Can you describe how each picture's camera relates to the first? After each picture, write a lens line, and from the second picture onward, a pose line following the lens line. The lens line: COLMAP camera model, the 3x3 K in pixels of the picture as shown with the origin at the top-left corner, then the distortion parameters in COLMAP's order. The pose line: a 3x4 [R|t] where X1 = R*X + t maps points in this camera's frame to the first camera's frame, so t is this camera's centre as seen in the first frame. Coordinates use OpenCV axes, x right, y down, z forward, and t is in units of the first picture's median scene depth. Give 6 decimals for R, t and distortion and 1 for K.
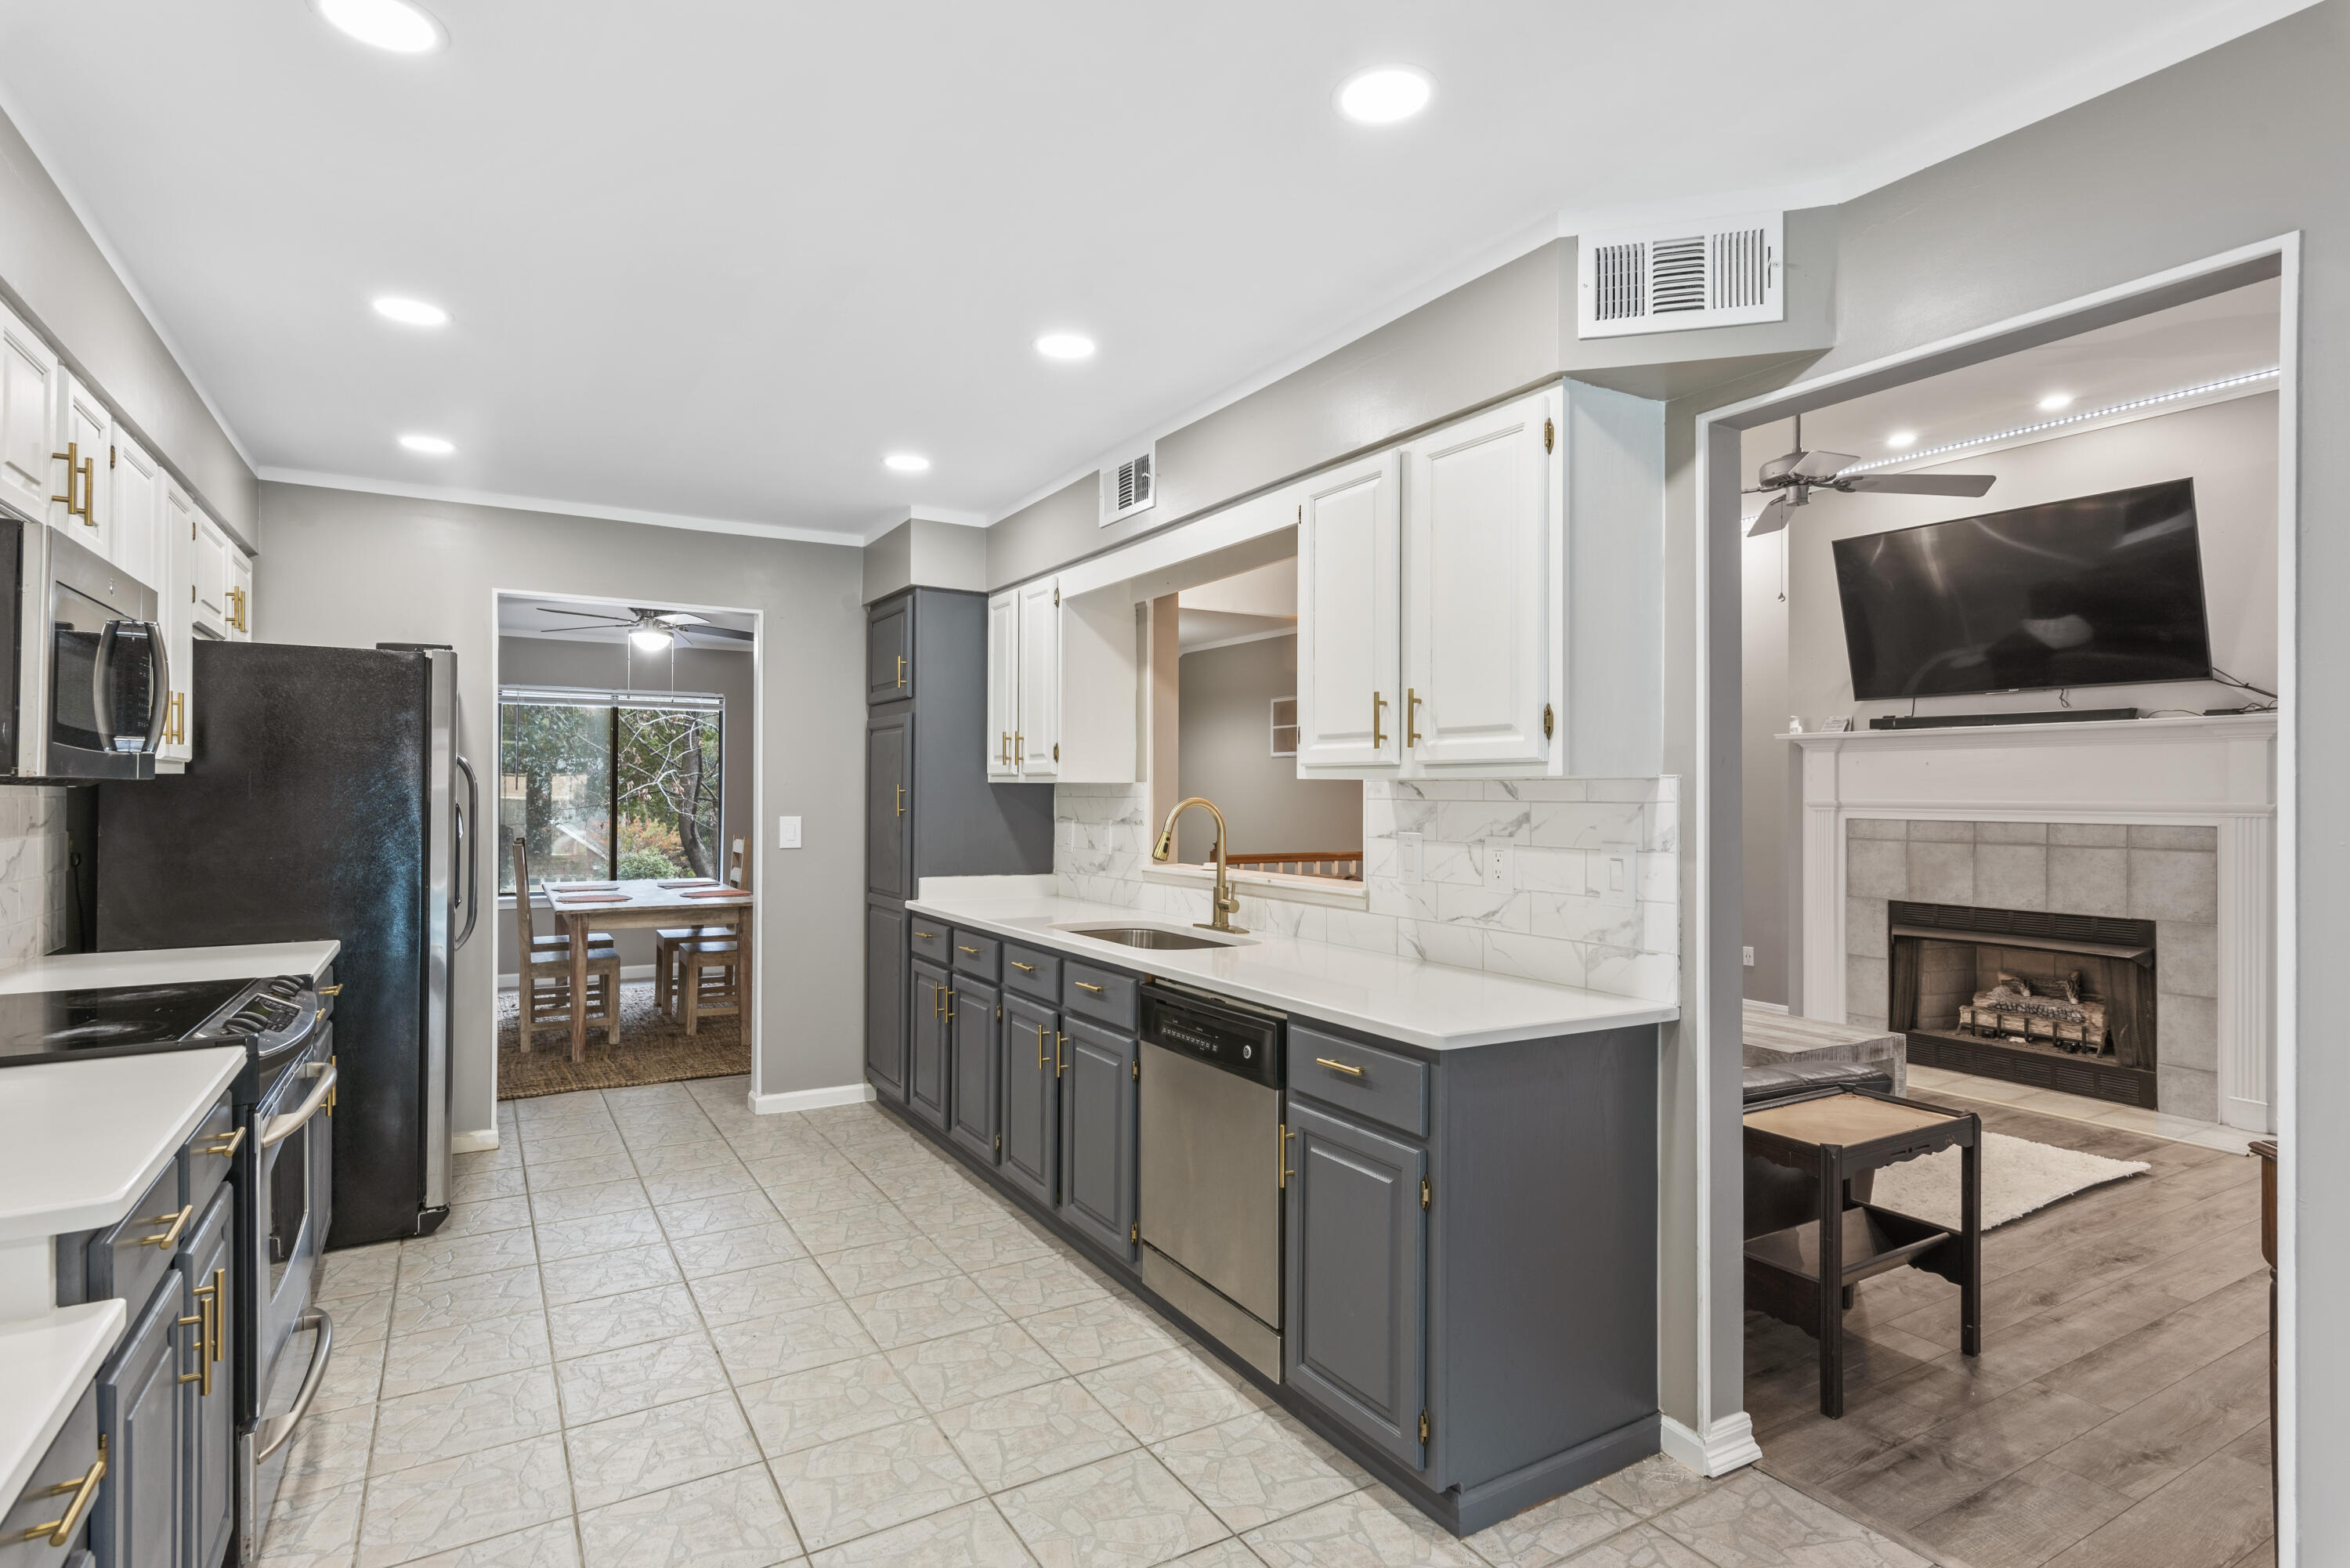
lens RADIAL K [[1183.5, 0, 1173.0], [0, 1183.5, 786.5], [0, 0, 1]] dist [0.004944, 0.001048]
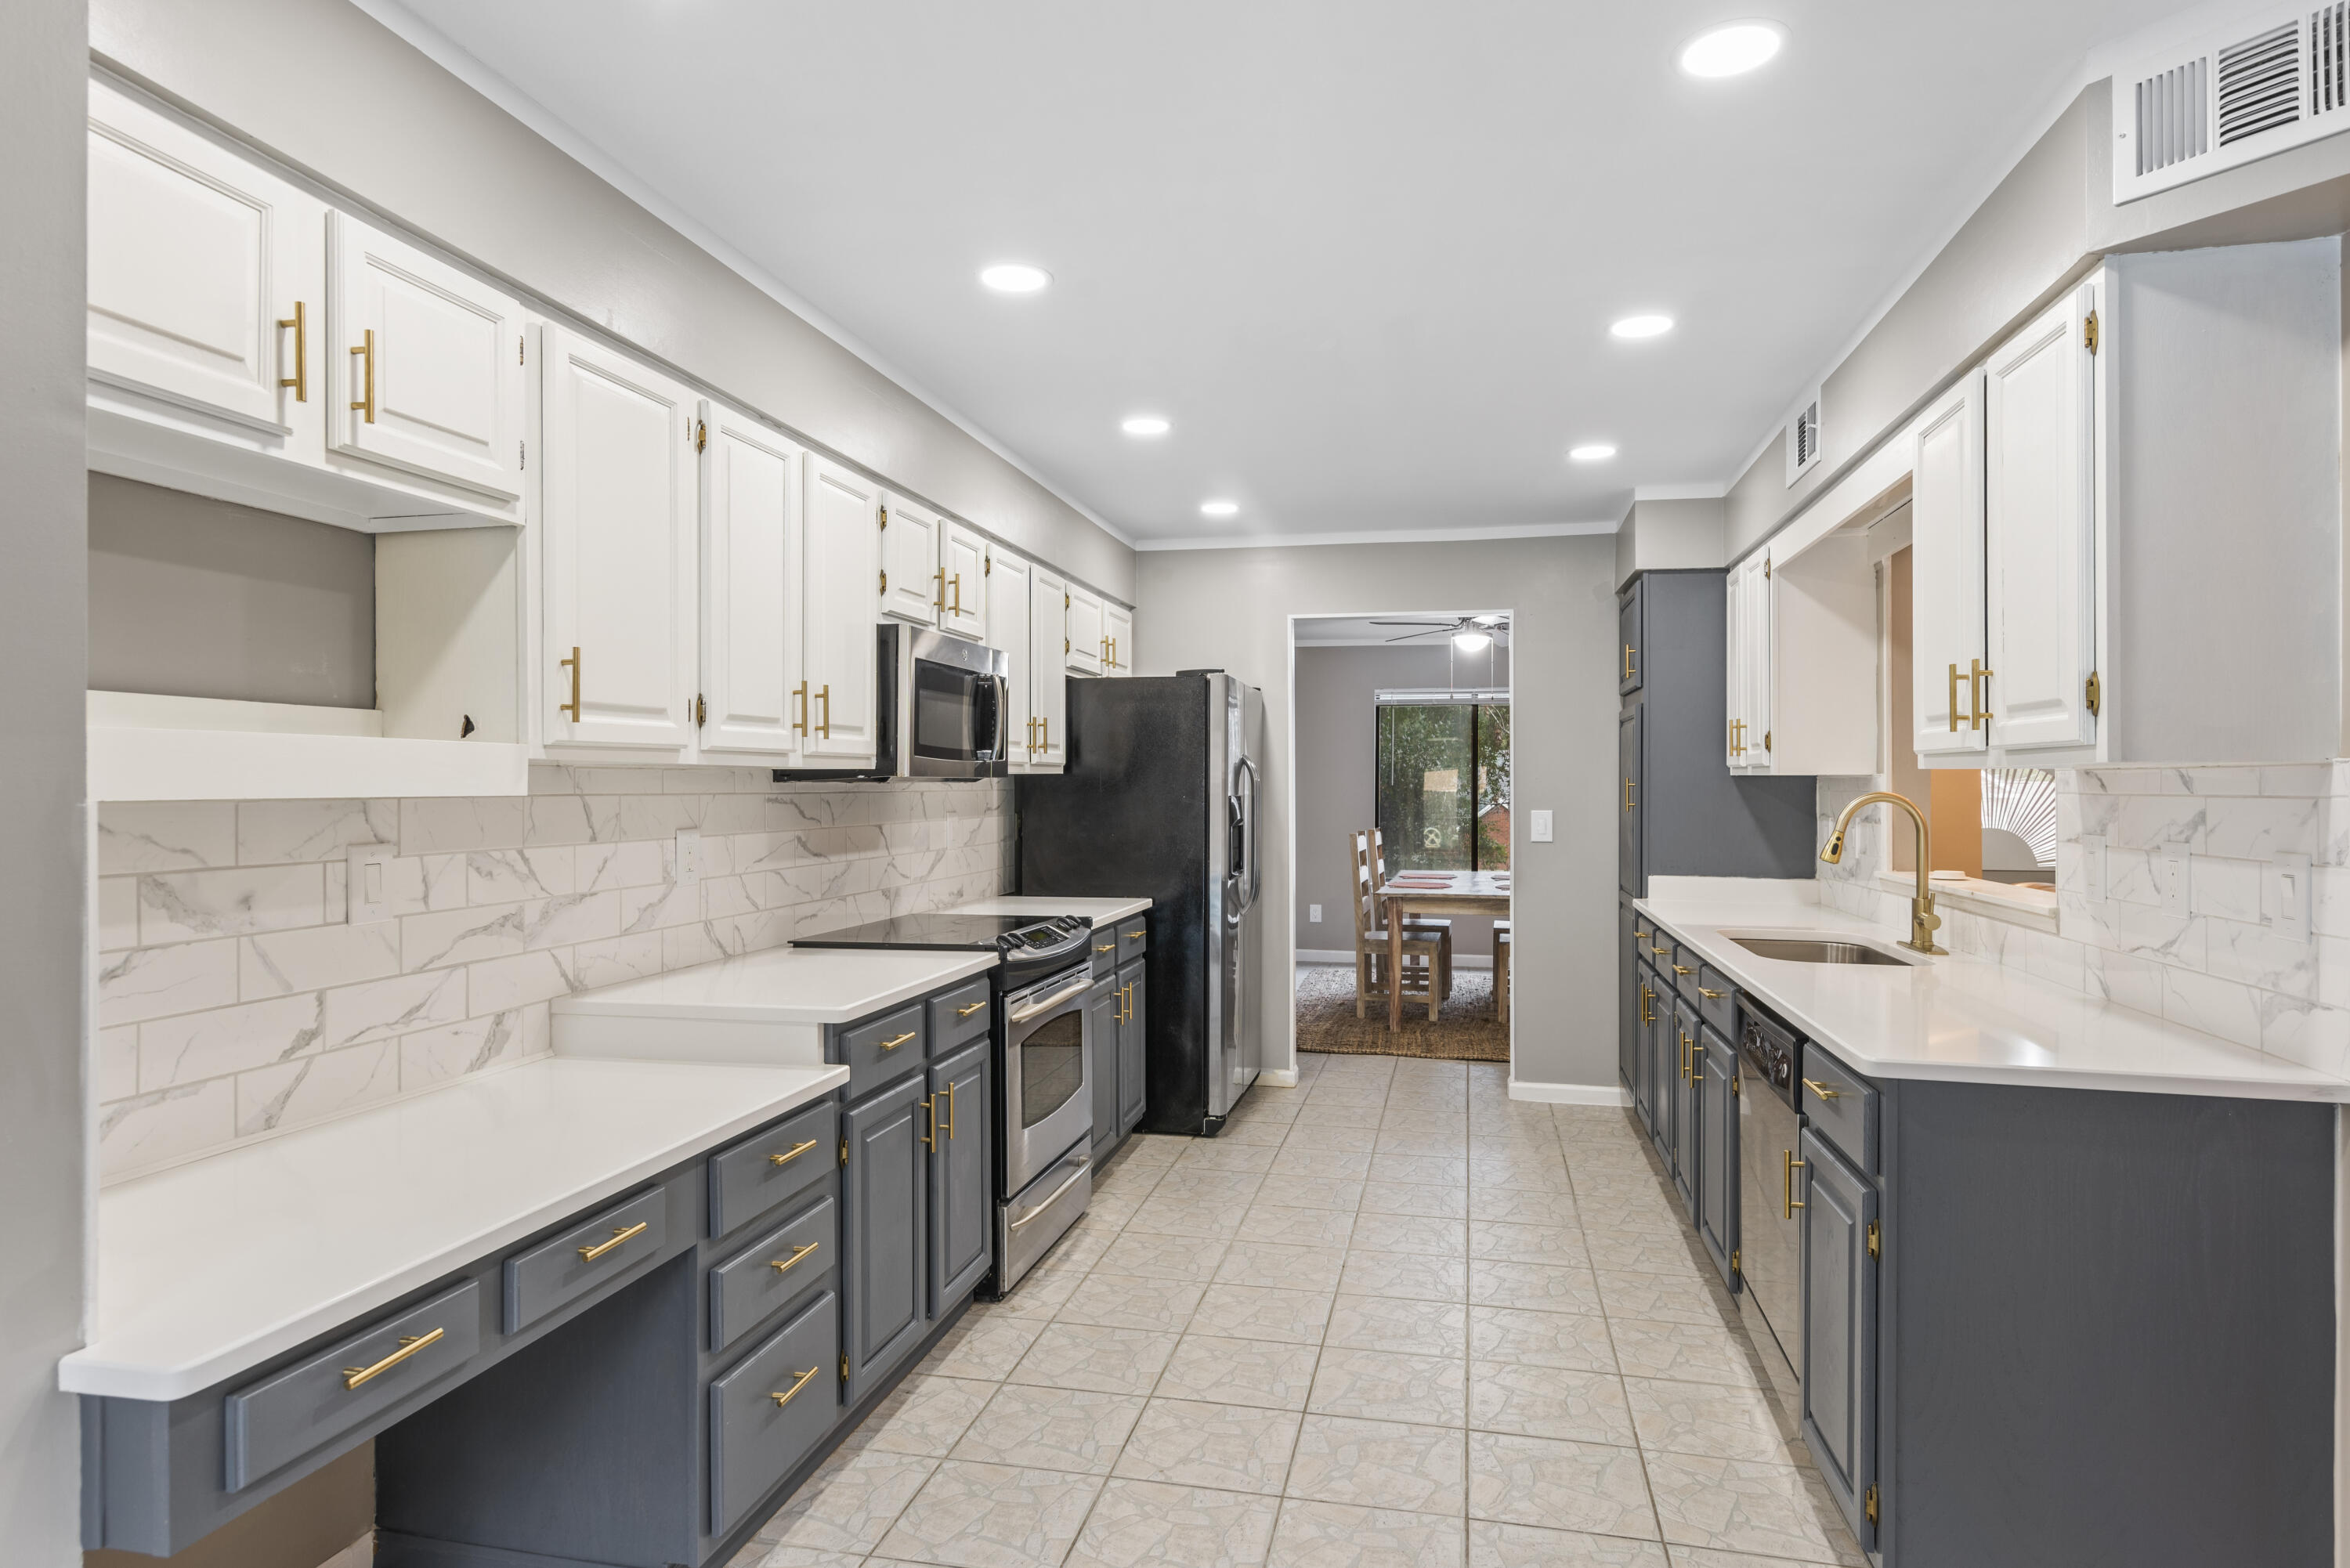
lens RADIAL K [[1309.2, 0, 1175.0], [0, 1309.2, 784.0], [0, 0, 1]] dist [-0.003214, -0.001593]
pose [[0.725391, -0.002809, -0.688332, 0.318407], [0.004092, 0.999992, 0.000230, 0.001785], [0.688325, -0.002983, 0.725396, -0.036997]]
